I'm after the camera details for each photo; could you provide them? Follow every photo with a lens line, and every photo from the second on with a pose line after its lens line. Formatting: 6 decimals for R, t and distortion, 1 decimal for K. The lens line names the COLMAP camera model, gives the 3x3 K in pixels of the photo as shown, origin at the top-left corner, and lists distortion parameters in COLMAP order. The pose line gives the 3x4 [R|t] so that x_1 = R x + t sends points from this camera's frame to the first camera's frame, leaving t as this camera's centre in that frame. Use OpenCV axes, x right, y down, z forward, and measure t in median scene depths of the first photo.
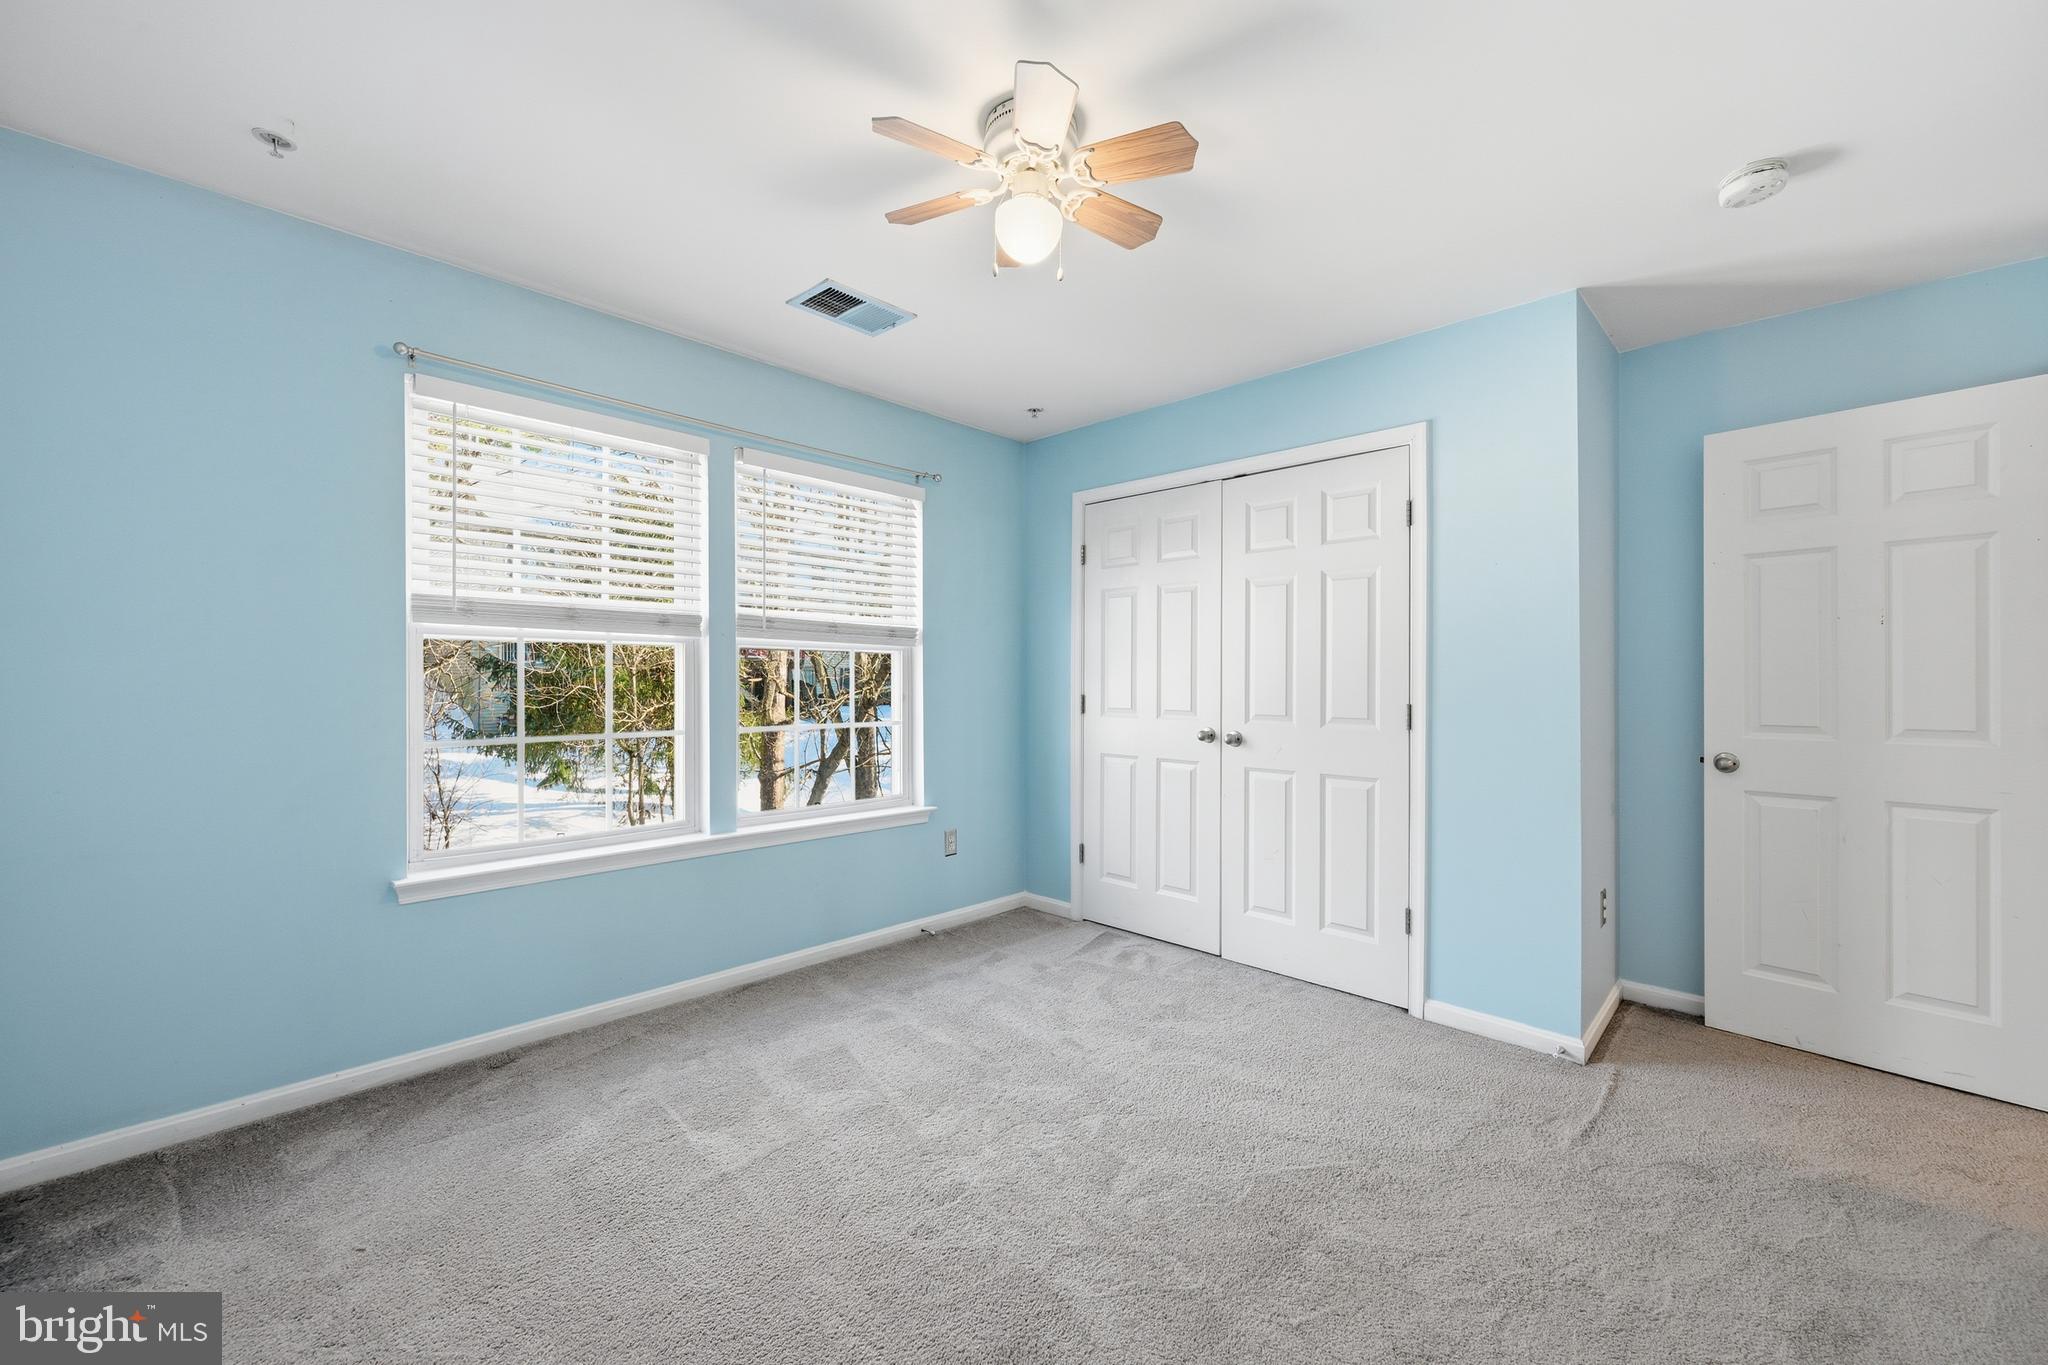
lens RADIAL K [[802.0, 0, 1057.4], [0, 802.0, 680.2], [0, 0, 1]] dist [-0.002476, 0.000649]
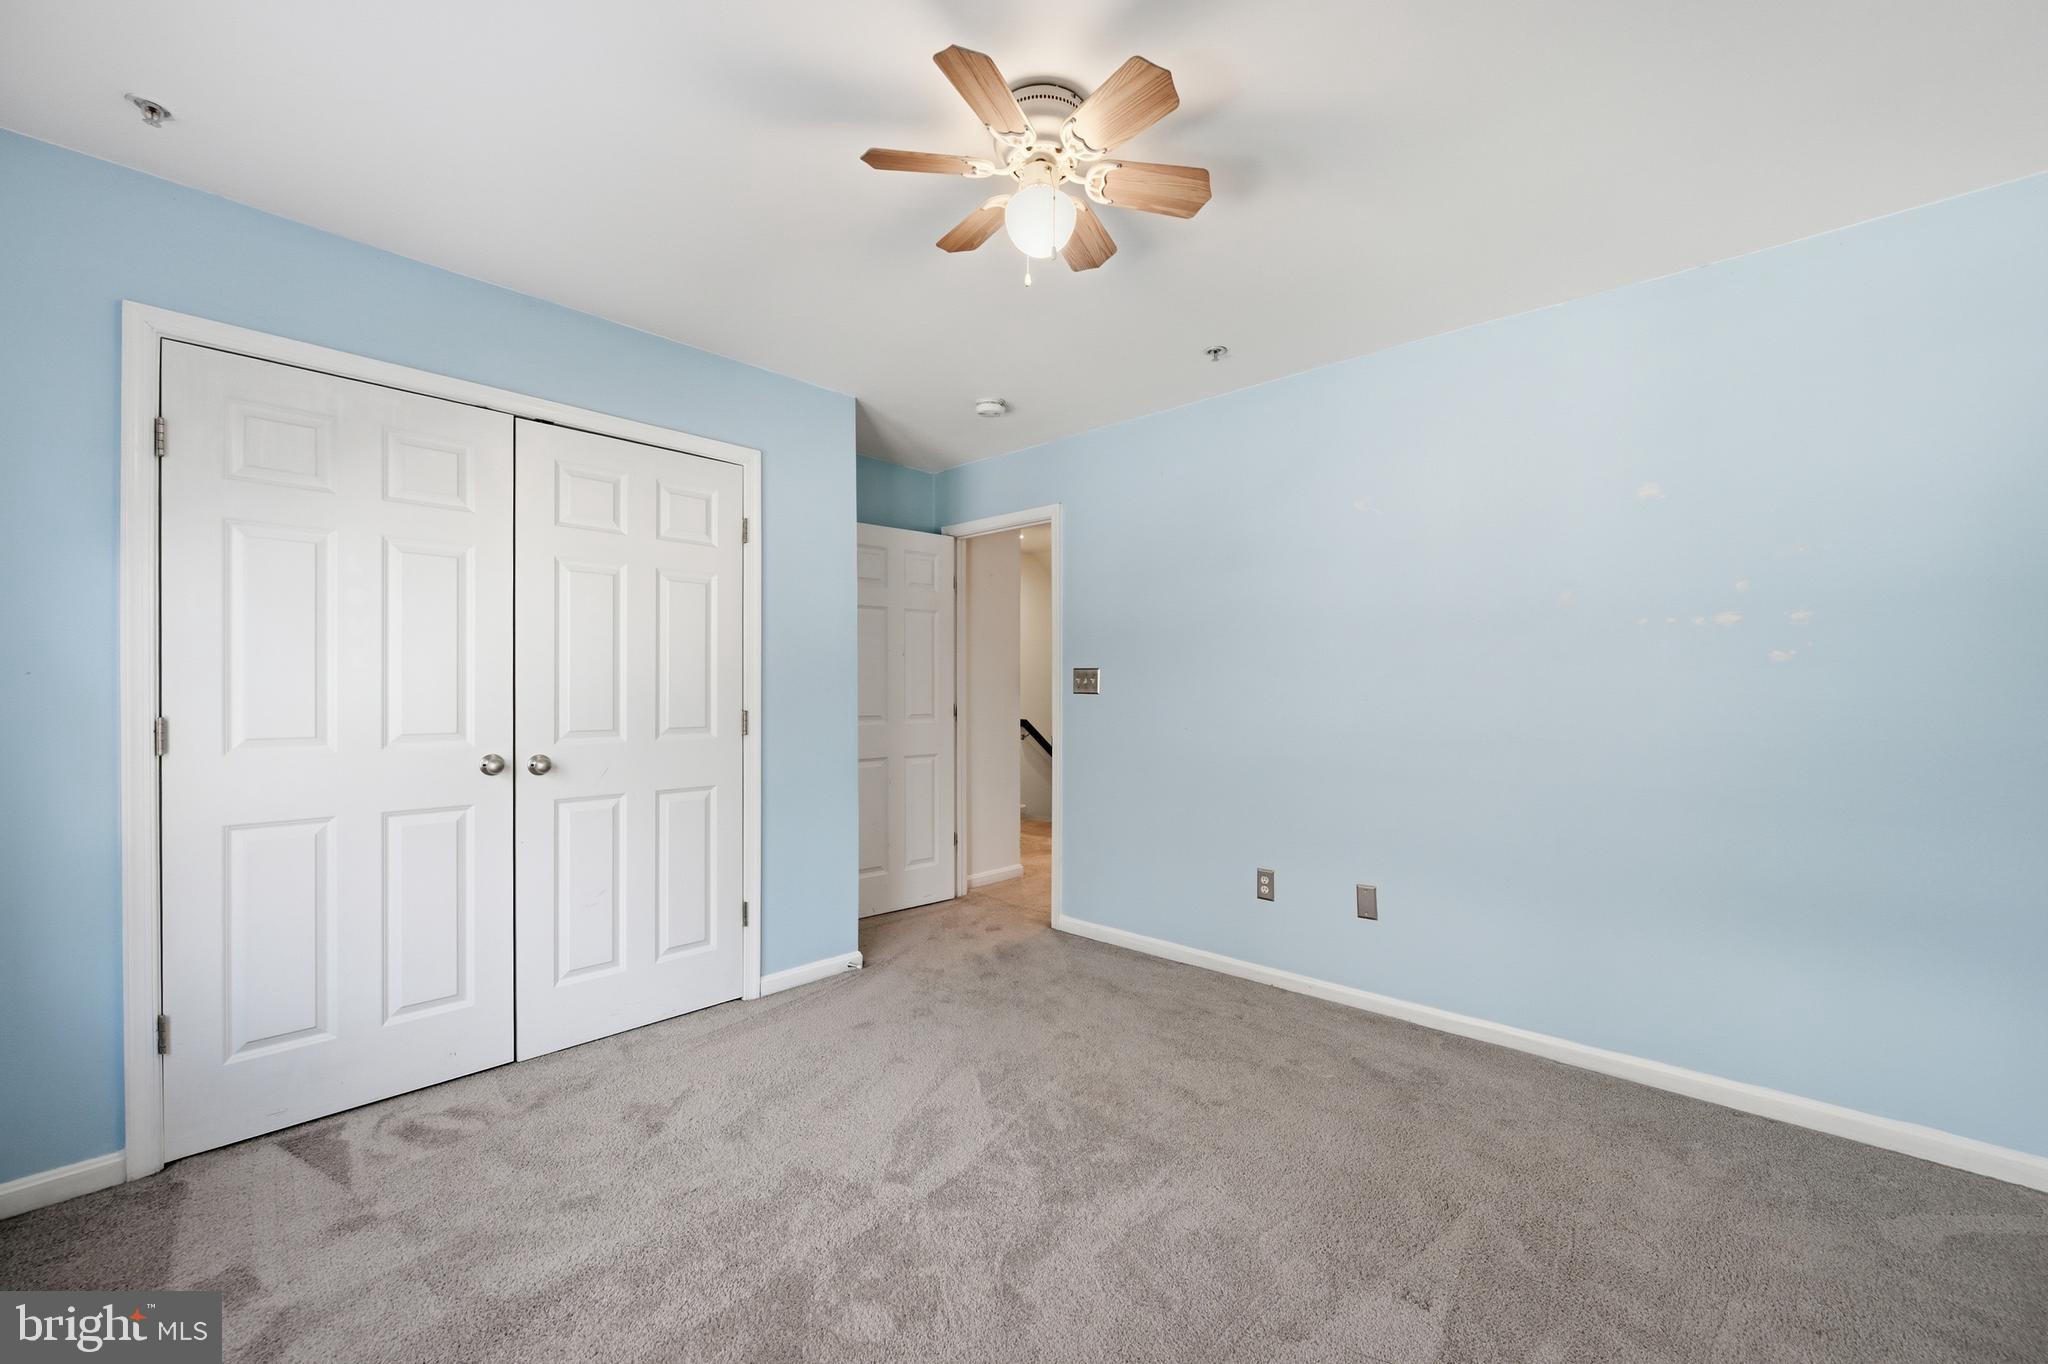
lens RADIAL K [[802.0, 0, 1021.5], [0, 802.0, 687.7], [0, 0, 1]] dist [-0.002476, 0.000649]
pose [[0.009712, -0.004196, 0.999944, -0.546838], [-0.006234, 0.999972, 0.004257, -0.006574], [-0.999933, -0.006275, 0.009686, 0.546156]]
